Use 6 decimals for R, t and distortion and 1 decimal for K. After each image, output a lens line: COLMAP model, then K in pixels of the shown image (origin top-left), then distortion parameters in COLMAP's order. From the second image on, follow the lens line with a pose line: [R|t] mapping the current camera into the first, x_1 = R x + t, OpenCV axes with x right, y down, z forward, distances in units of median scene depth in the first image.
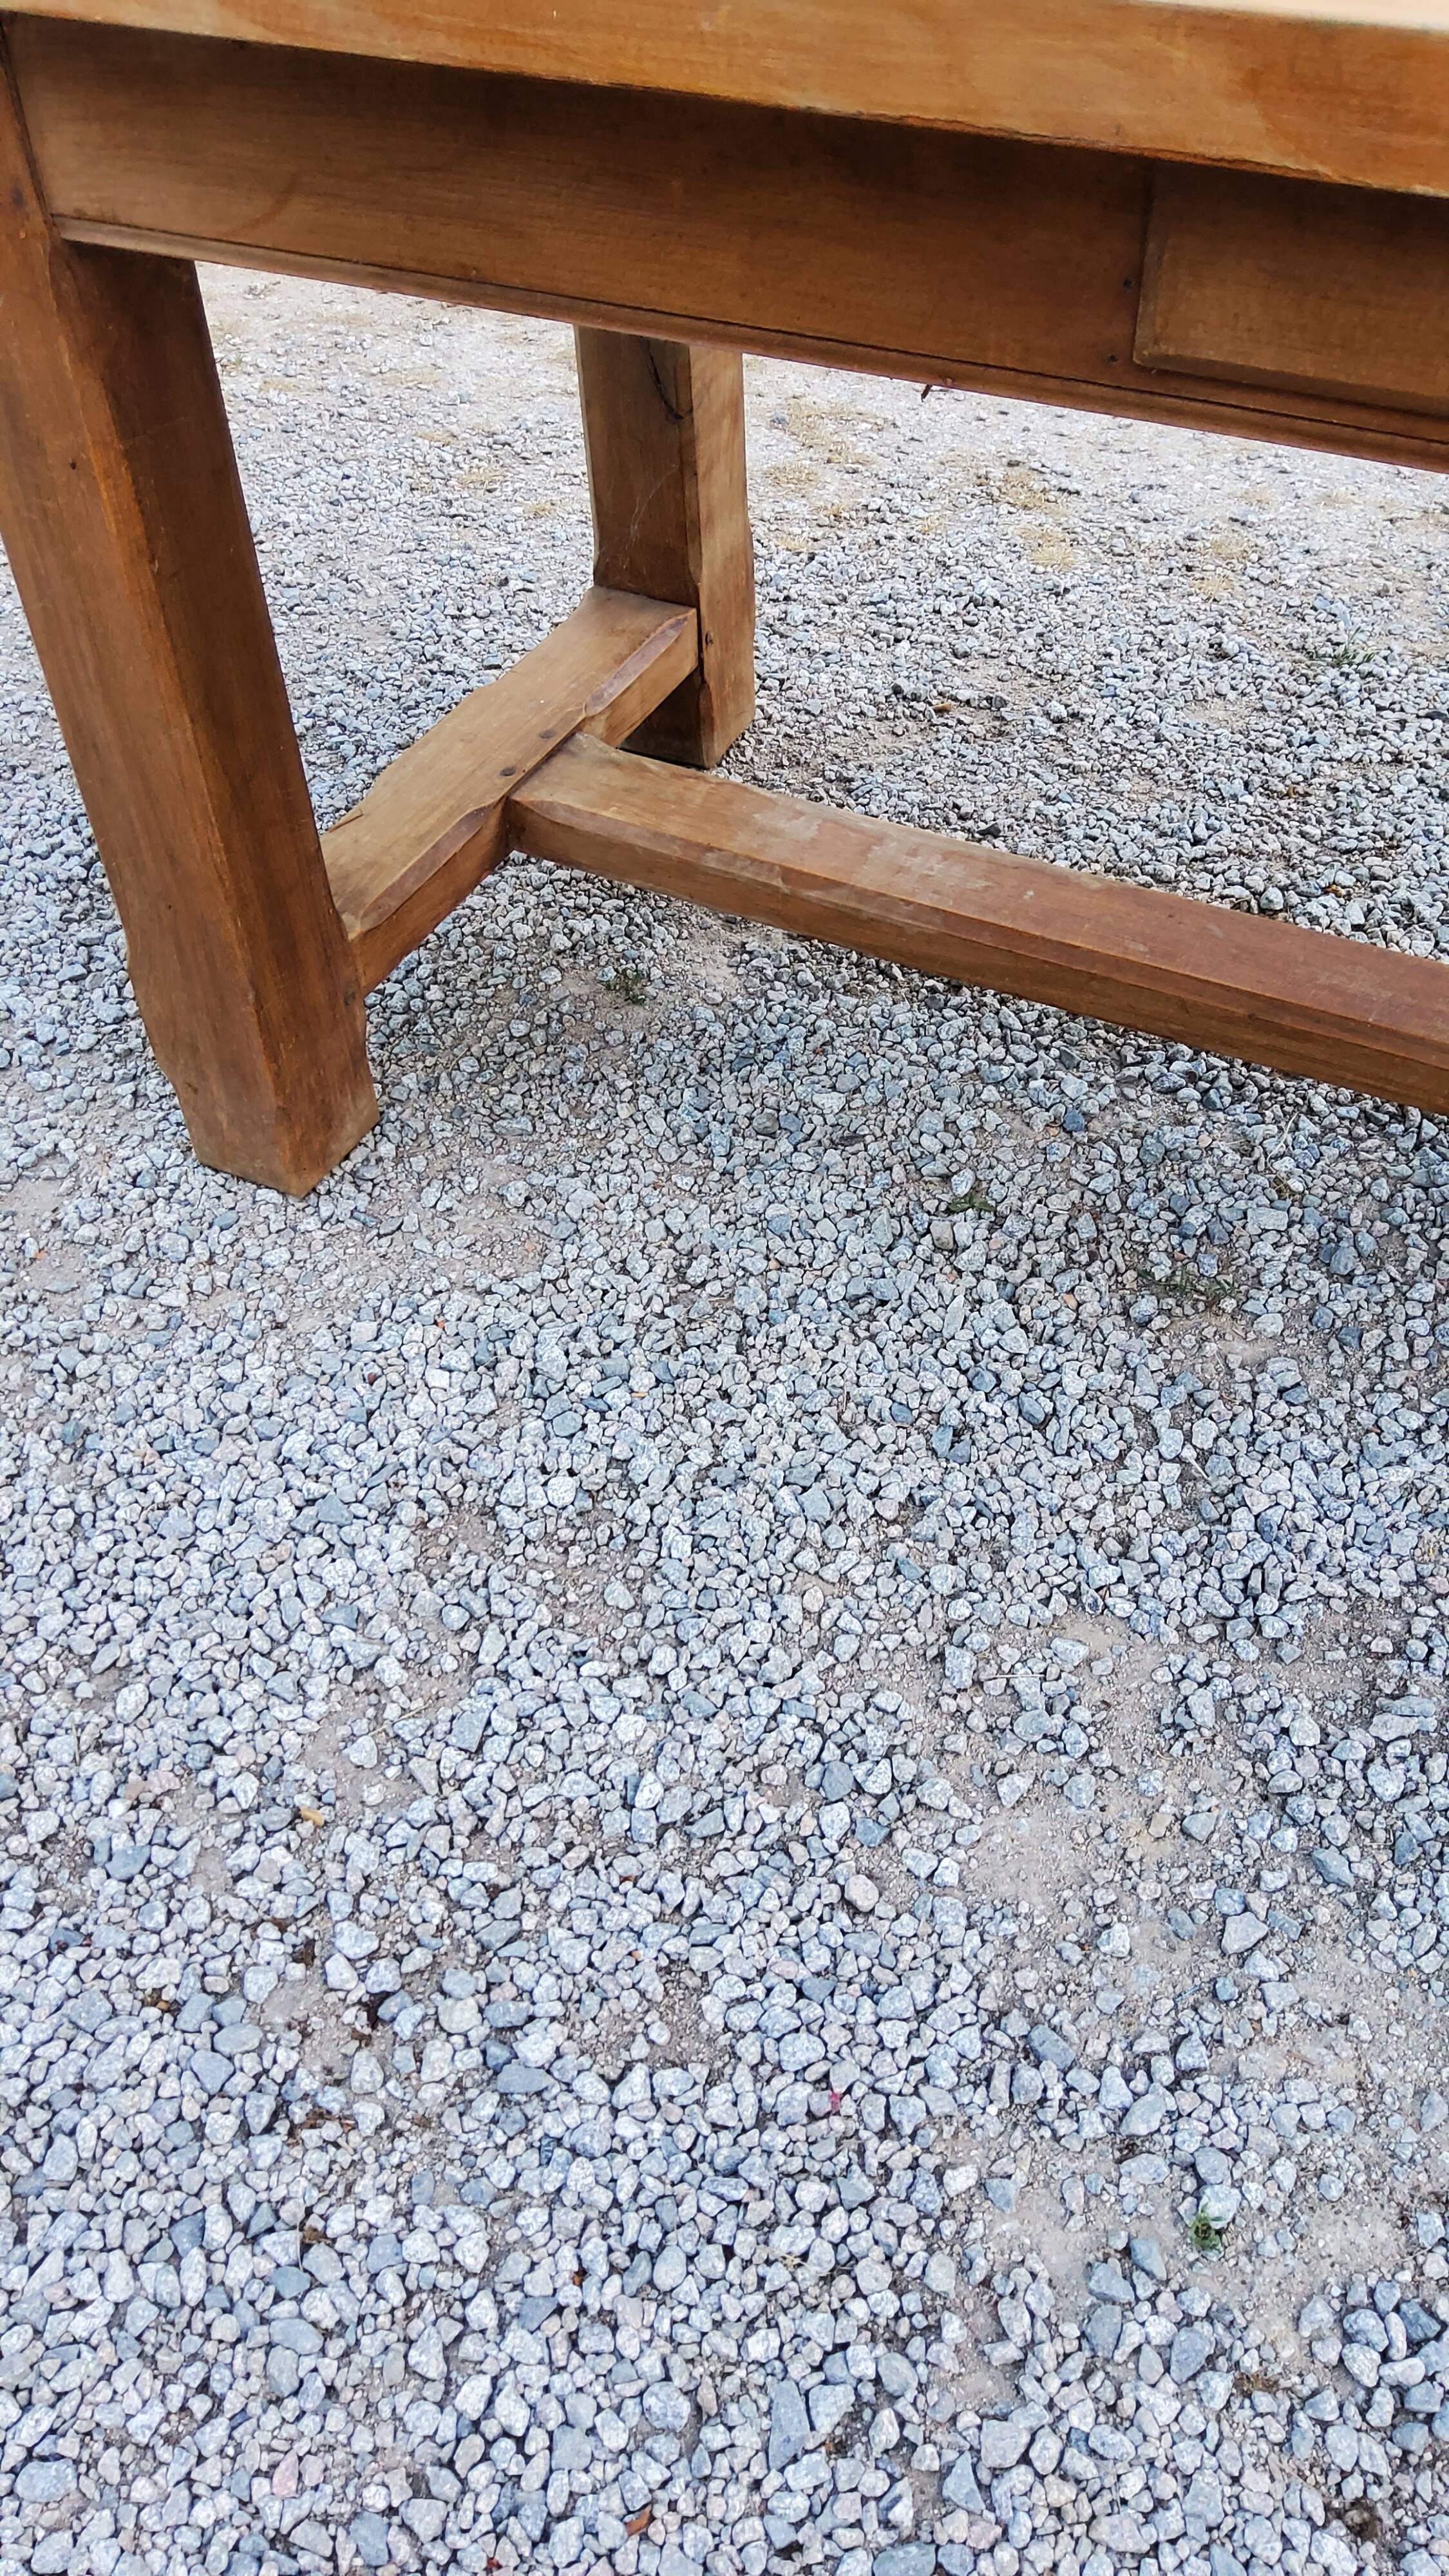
lens RADIAL K [[1932.2, 0, 738.7], [0, 1932.2, 1276.5], [0, 0, 1]] dist [0.157351, -0.365369]
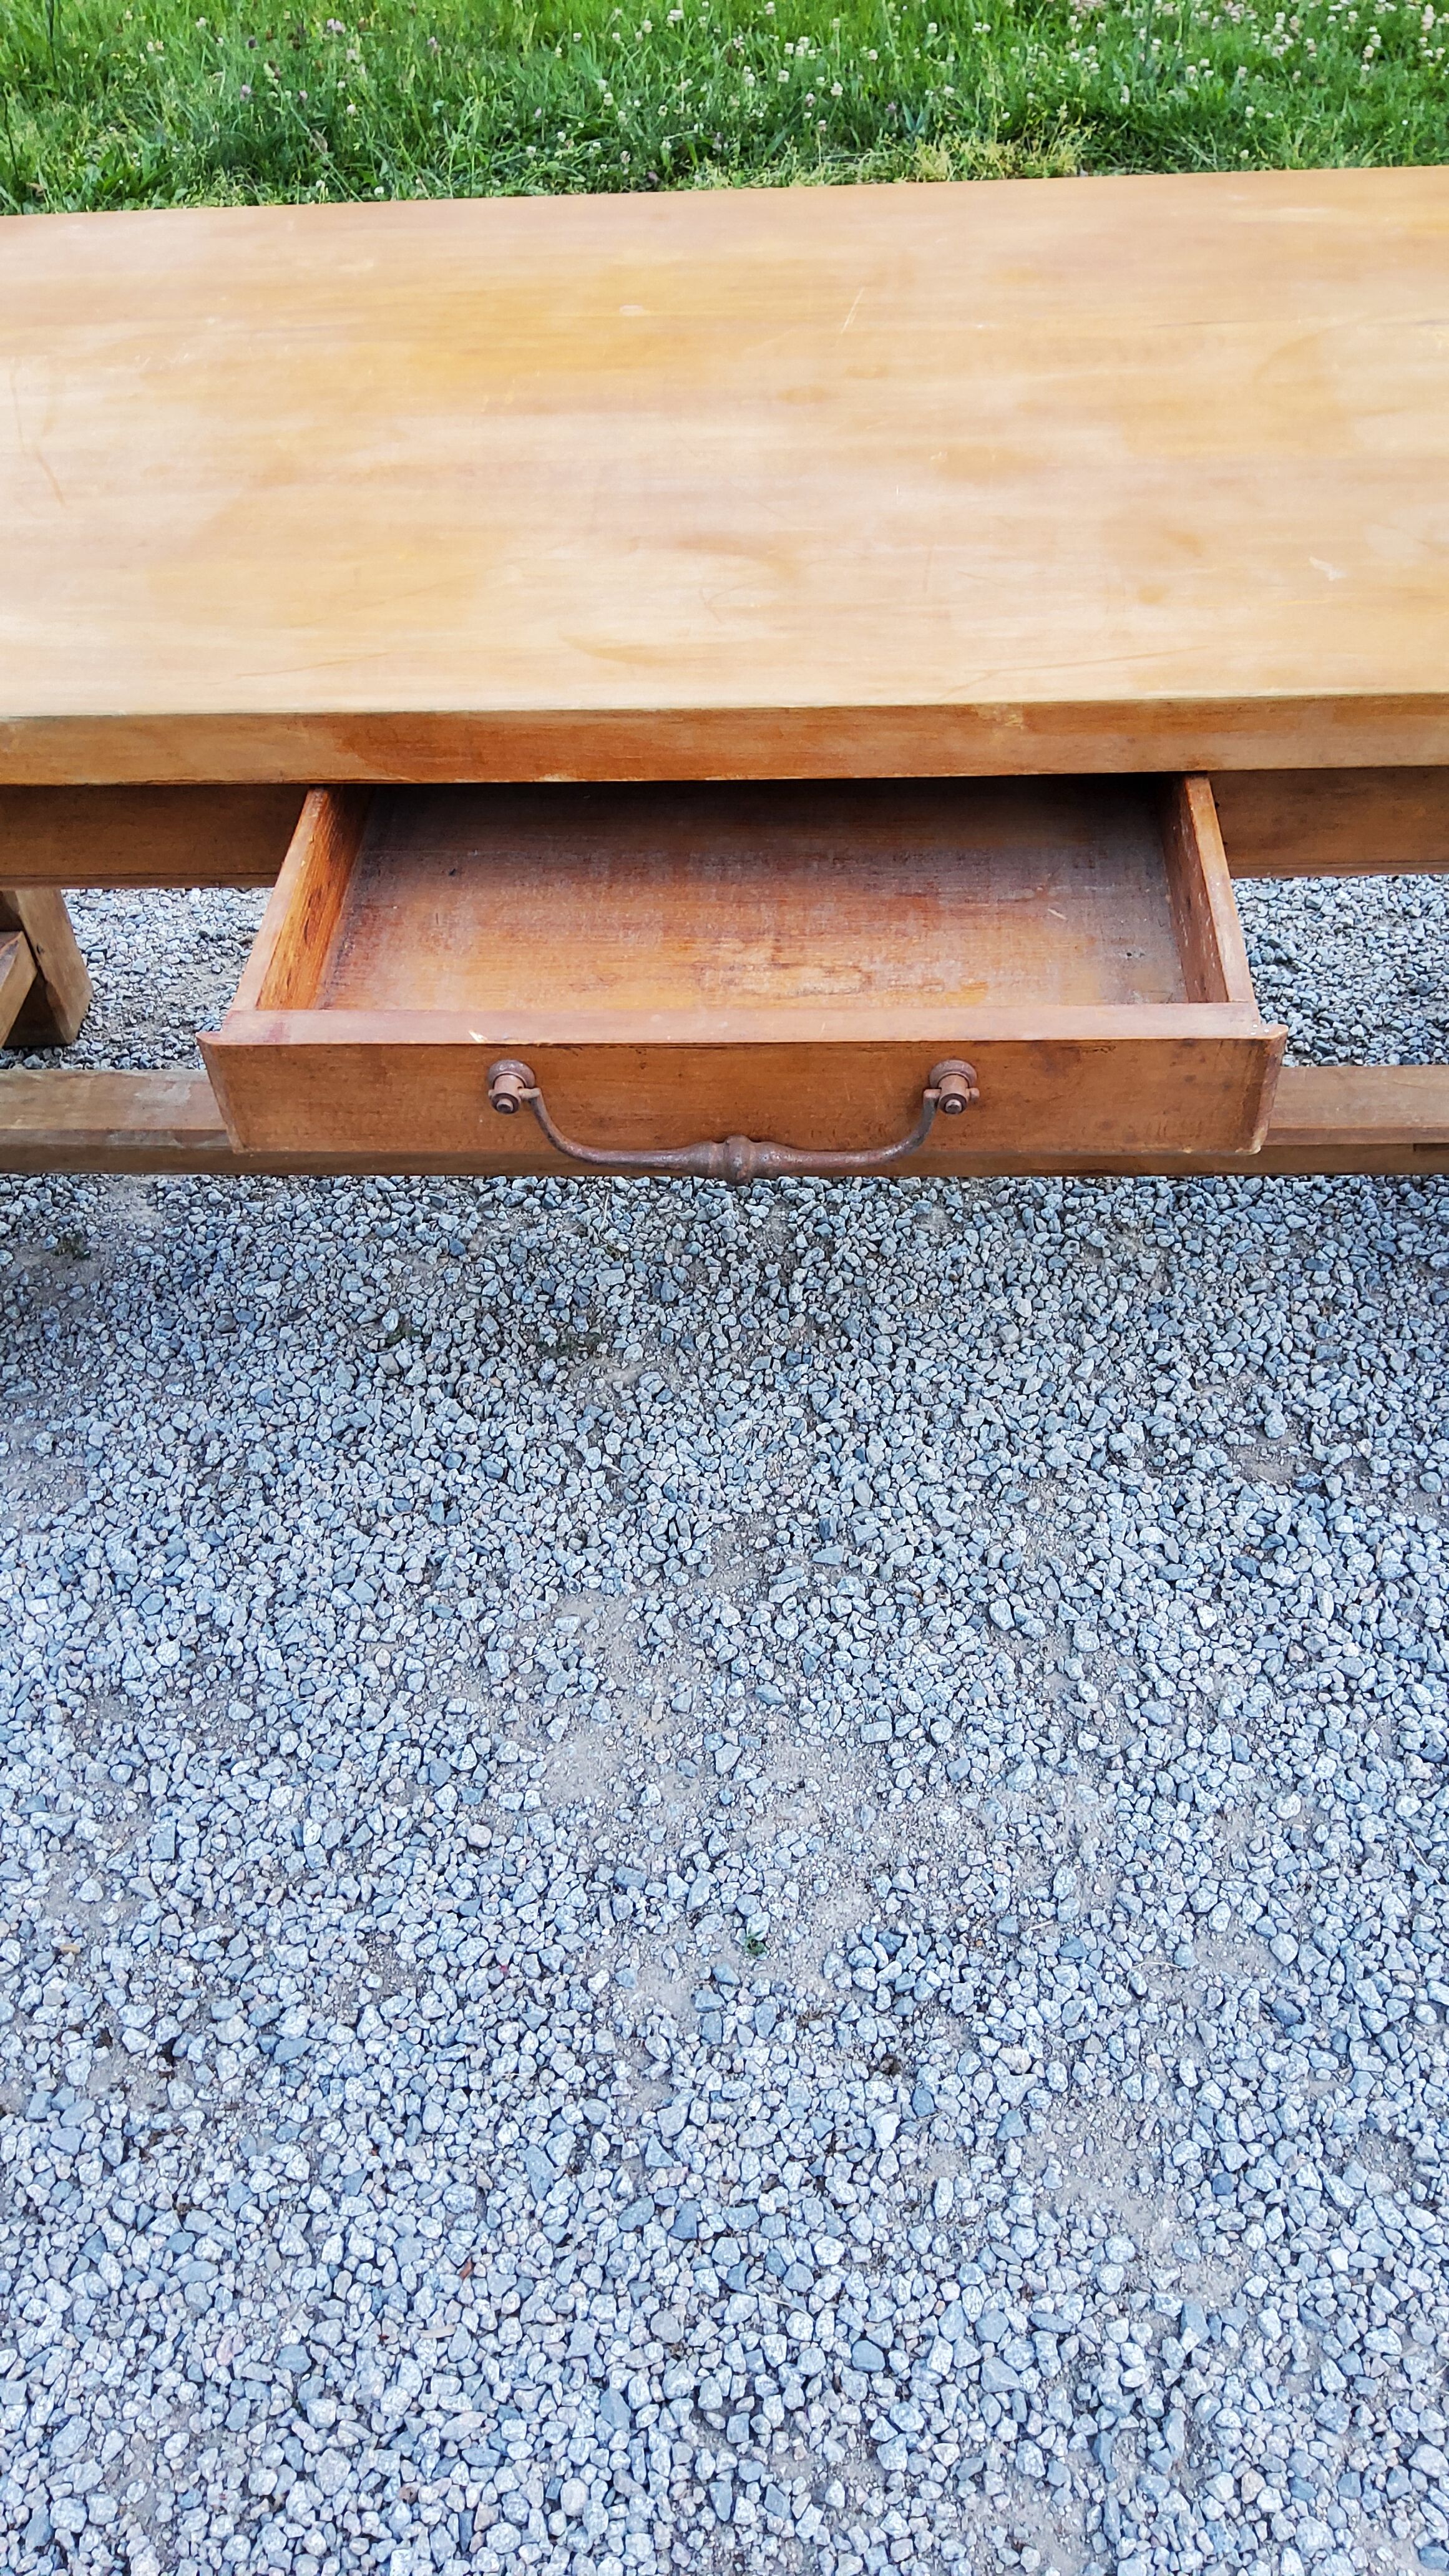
lens RADIAL K [[1932.2, 0, 738.7], [0, 1932.2, 1276.5], [0, 0, 1]] dist [0.157351, -0.365369]
pose [[0.909717, -0.310959, 0.275172, -0.025735], [0.315063, 0.948585, 0.030356, -0.047538], [-0.270464, 0.059081, 0.960916, -0.372875]]
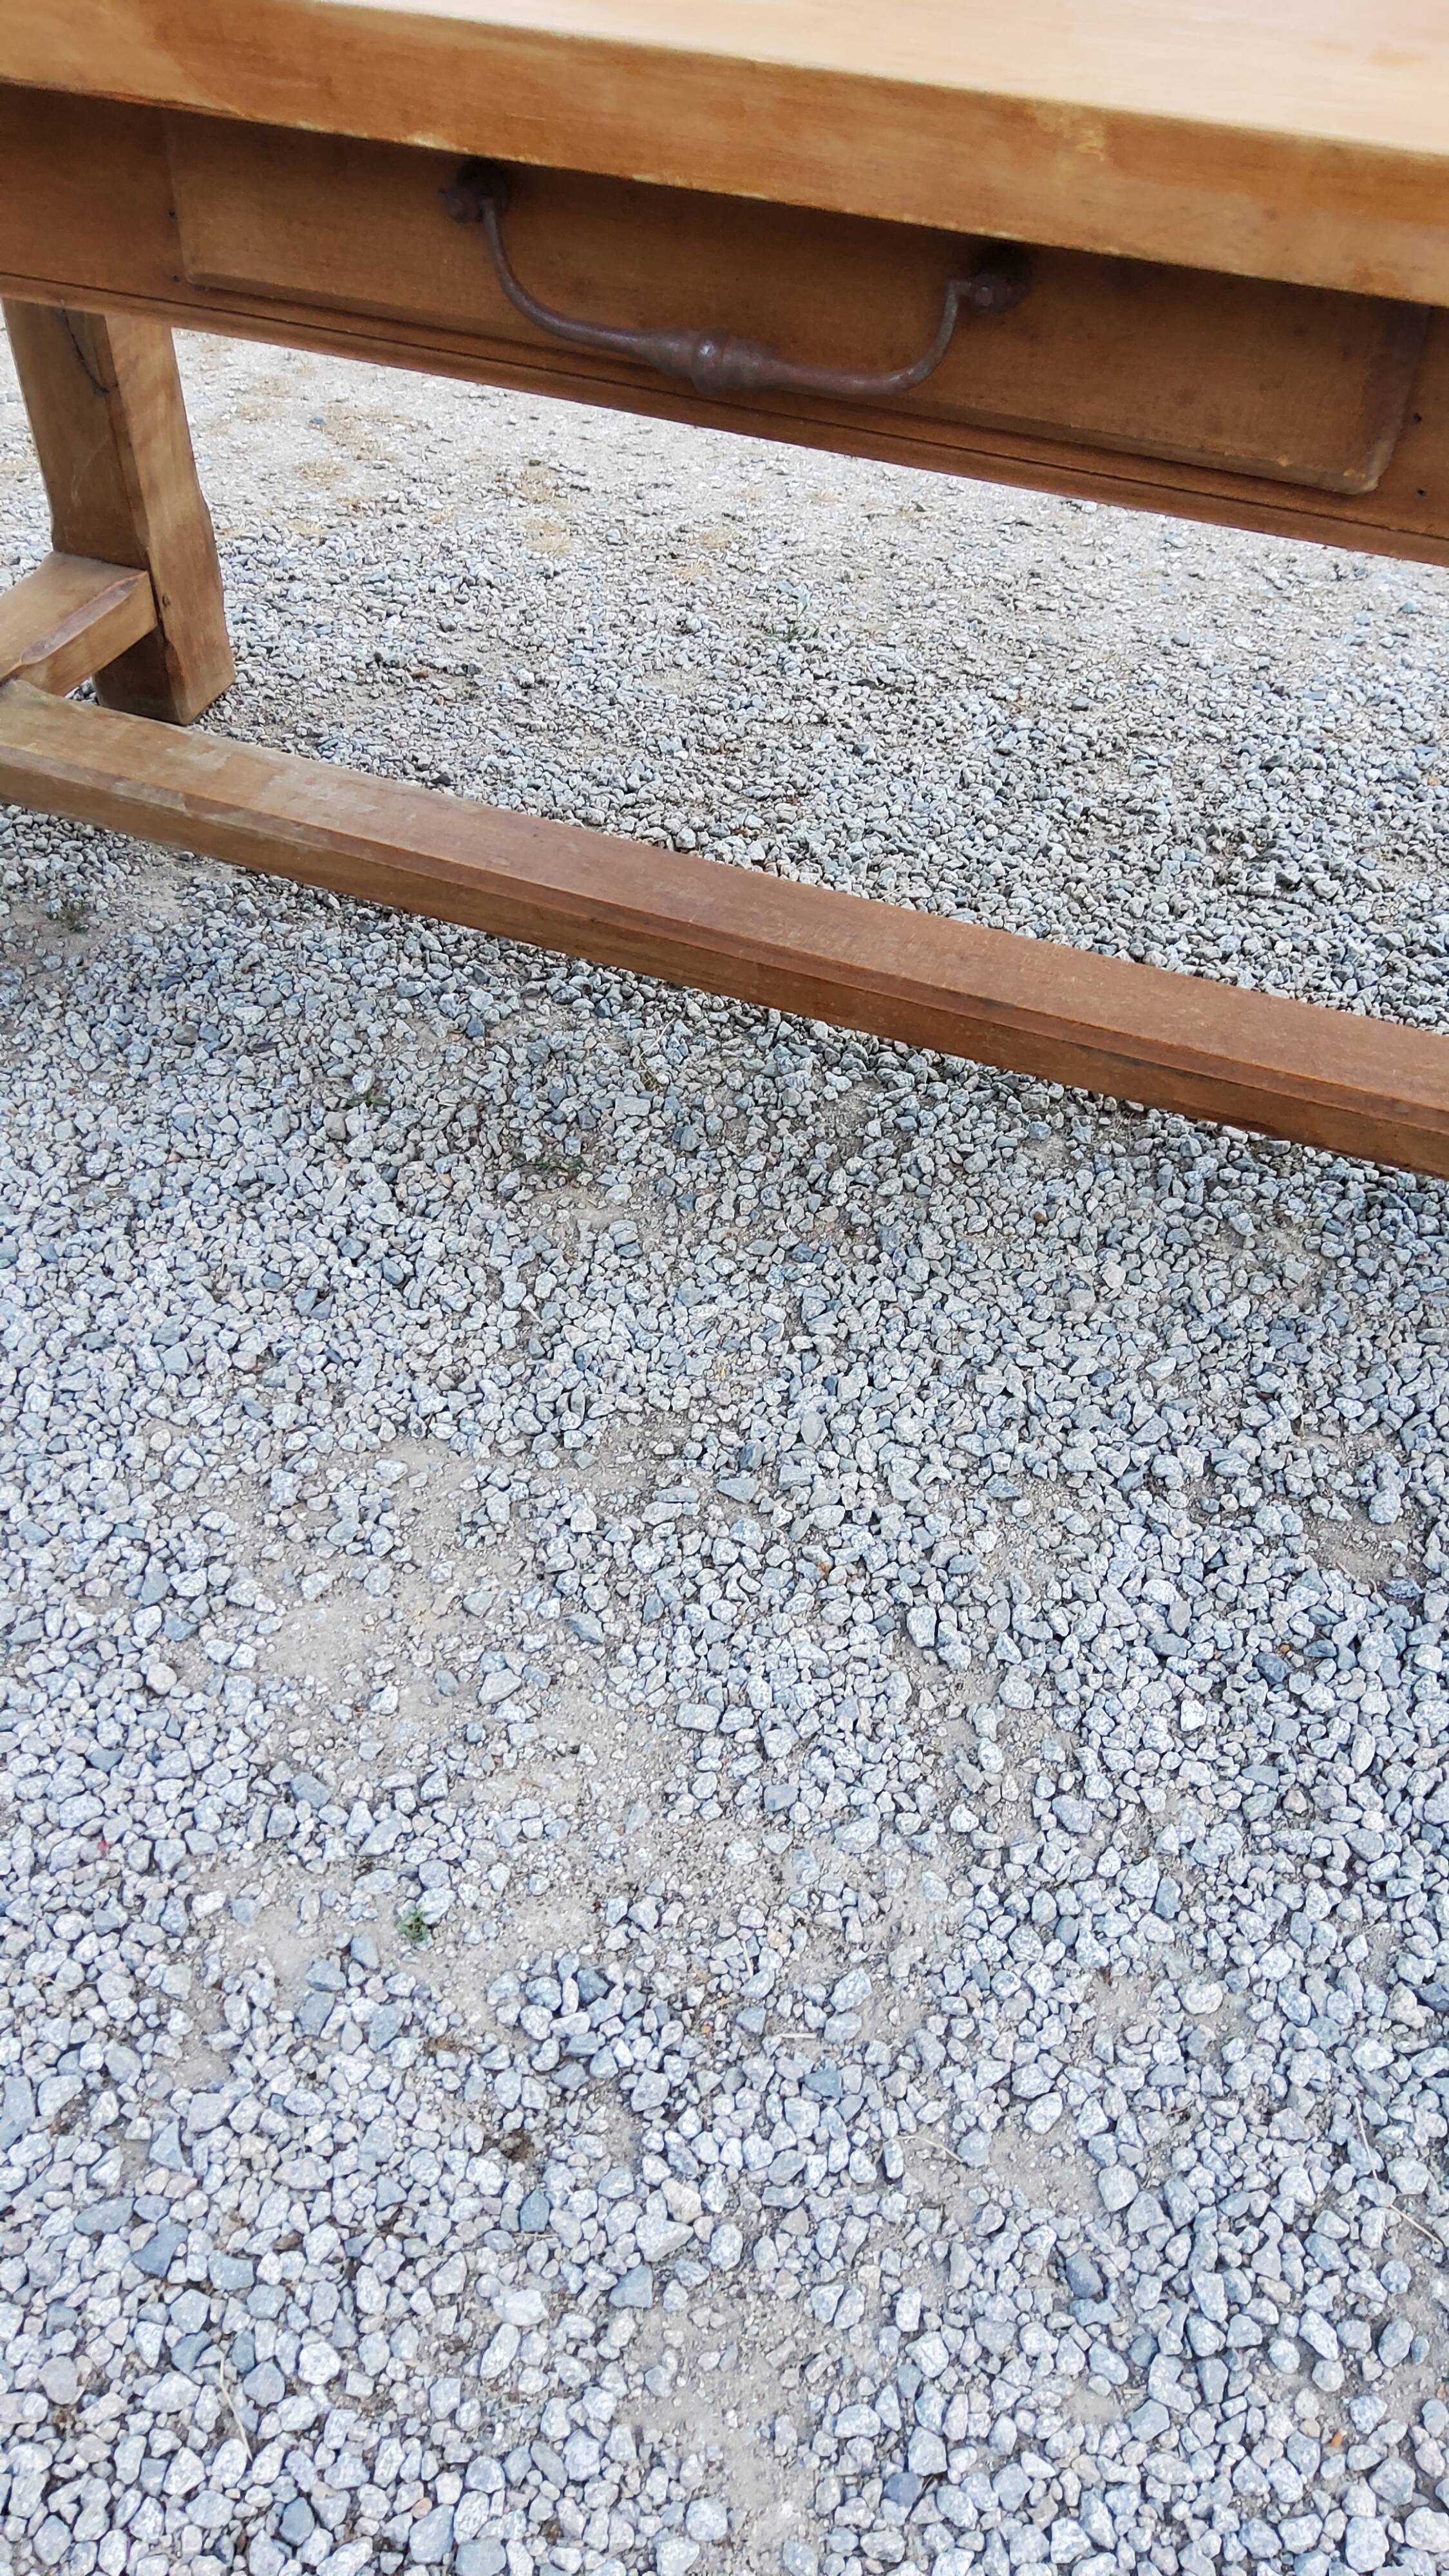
lens RADIAL K [[1932.2, 0, 738.7], [0, 1932.2, 1276.5], [0, 0, 1]] dist [0.157351, -0.365369]
pose [[0.993258, -0.034076, 0.110800, 0.224268], [0.036513, 0.999132, -0.020039, 0.100803], [-0.110021, 0.023949, 0.993641, -0.115890]]
